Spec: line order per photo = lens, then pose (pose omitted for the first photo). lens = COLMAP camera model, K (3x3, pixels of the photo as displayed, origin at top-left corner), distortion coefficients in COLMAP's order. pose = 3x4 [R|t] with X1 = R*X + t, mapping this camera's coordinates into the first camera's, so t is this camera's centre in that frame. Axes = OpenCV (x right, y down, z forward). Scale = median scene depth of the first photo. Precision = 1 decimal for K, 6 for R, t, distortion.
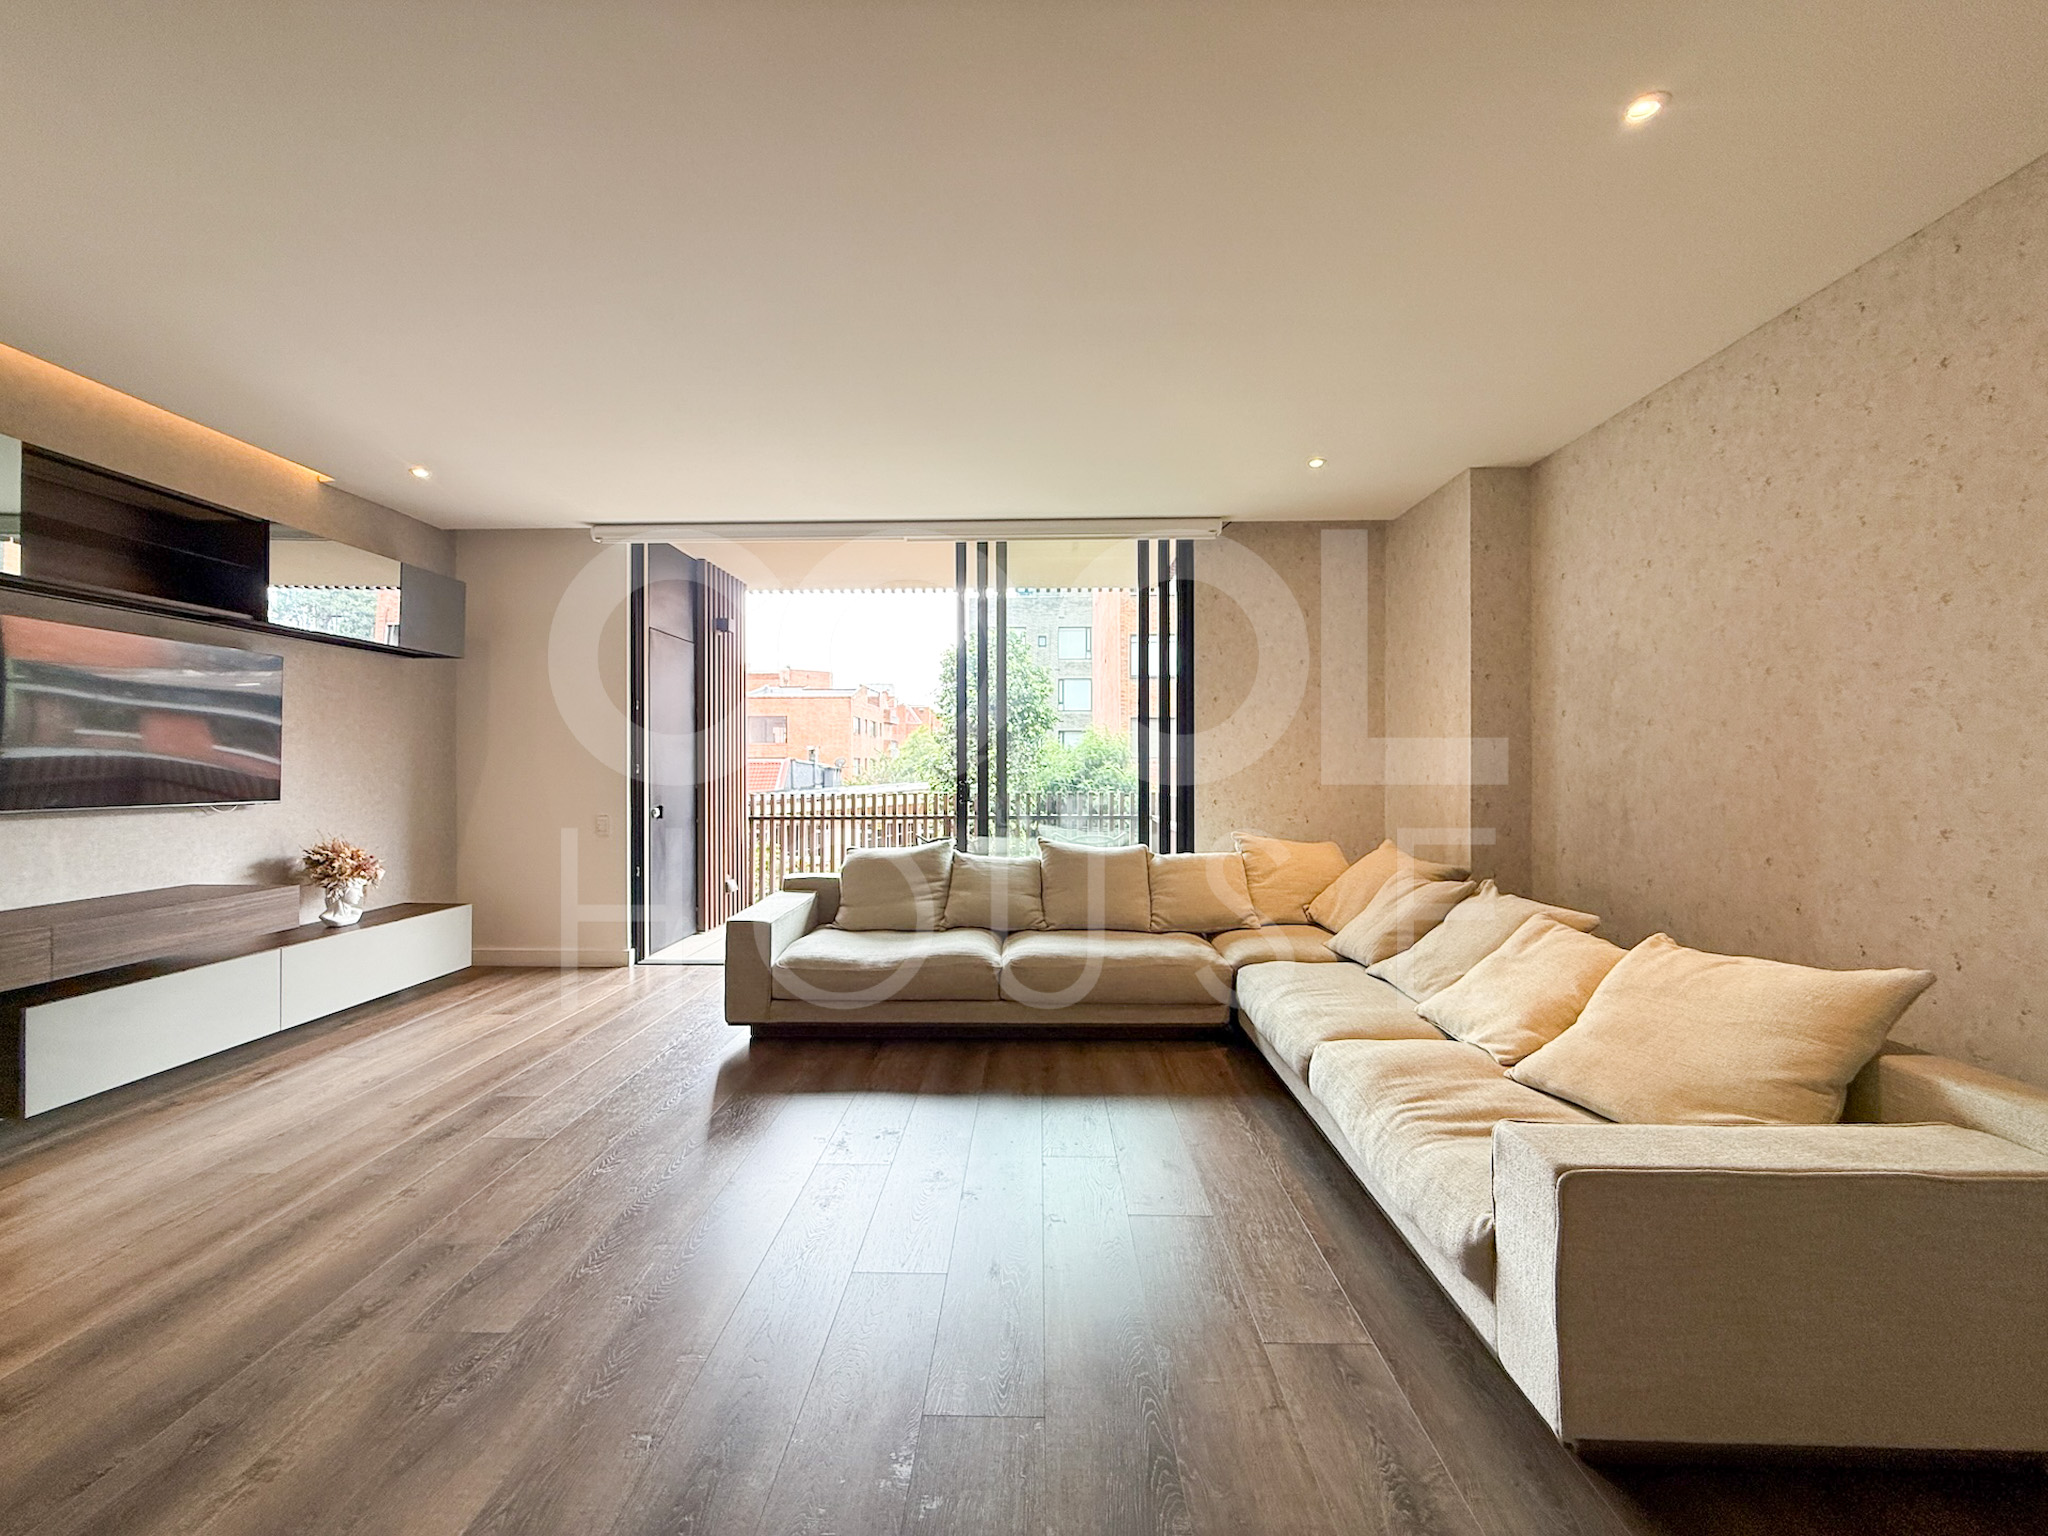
lens RADIAL K [[815.9, 0, 1017.5], [0, 815.9, 767.1], [0, 0, 1]] dist [-0.000248, 0.000035]
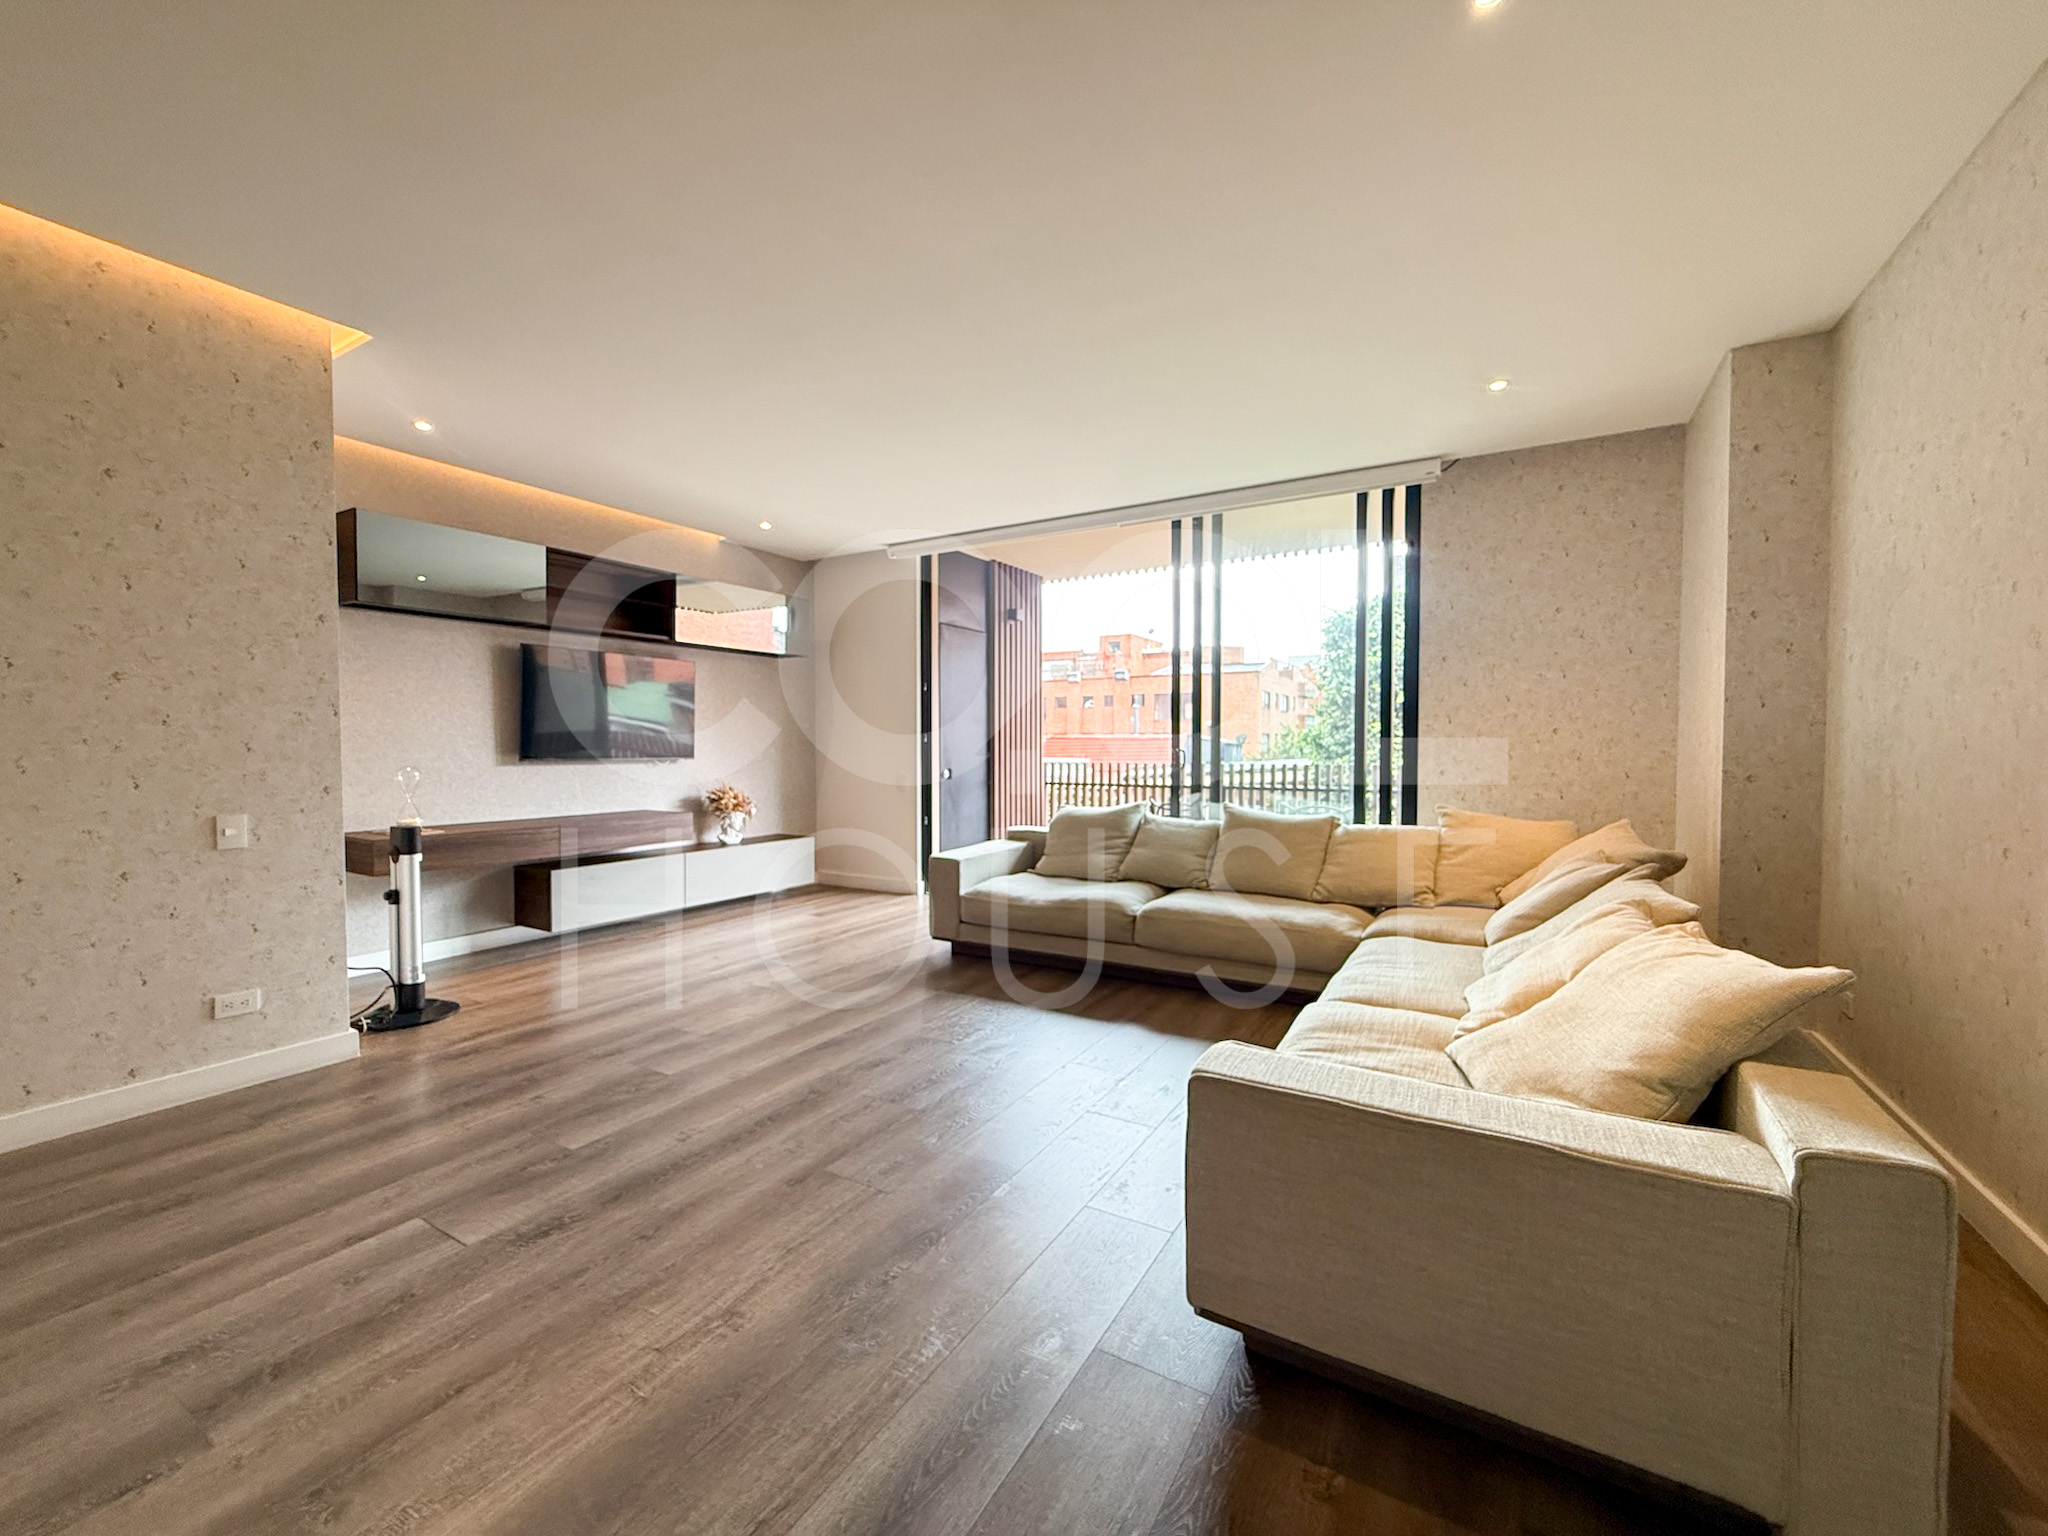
lens RADIAL K [[824.3, 0, 1017.7], [0, 824.3, 767.8], [0, 0, 1]] dist [-0.000422, -0.000131]
pose [[0.872905, 0.015205, -0.487654, 0.347463], [-0.000813, 0.999558, 0.029712, 0.013001], [0.487890, -0.025540, 0.872531, -0.037046]]
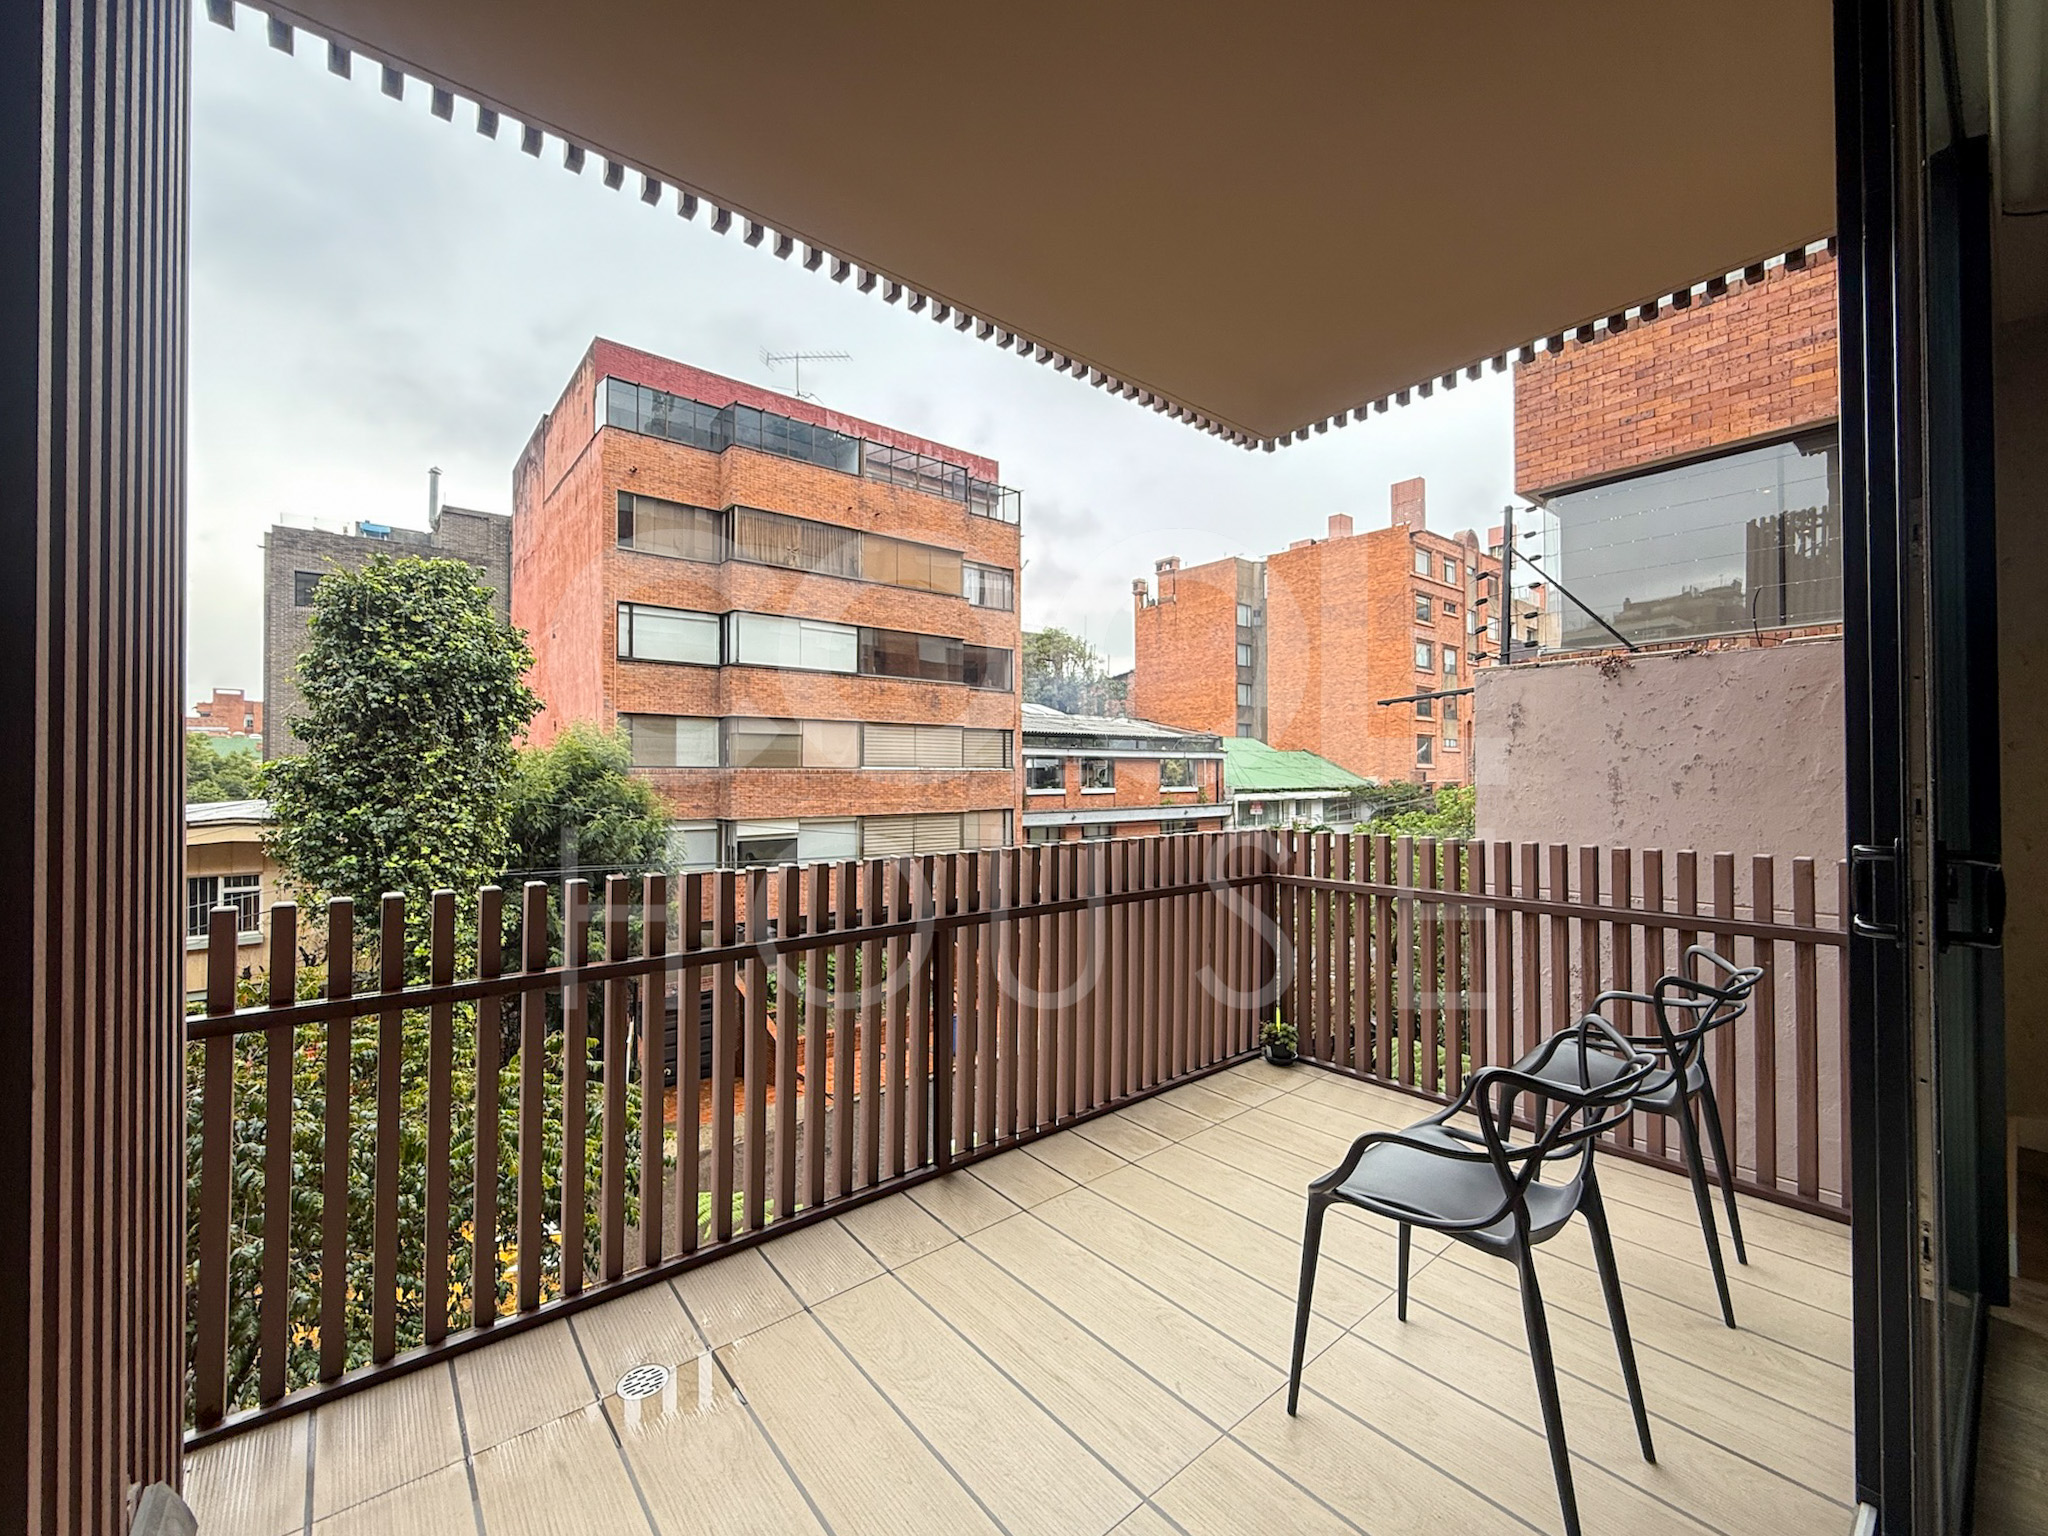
lens RADIAL K [[824.3, 0, 1017.7], [0, 824.3, 767.8], [0, 0, 1]] dist [-0.000422, -0.000131]
pose [[0.754096, 0.005409, 0.656742, -0.543123], [0.002359, 0.999937, -0.010945, -0.005549], [-0.656761, 0.009803, 0.754036, 1.276574]]
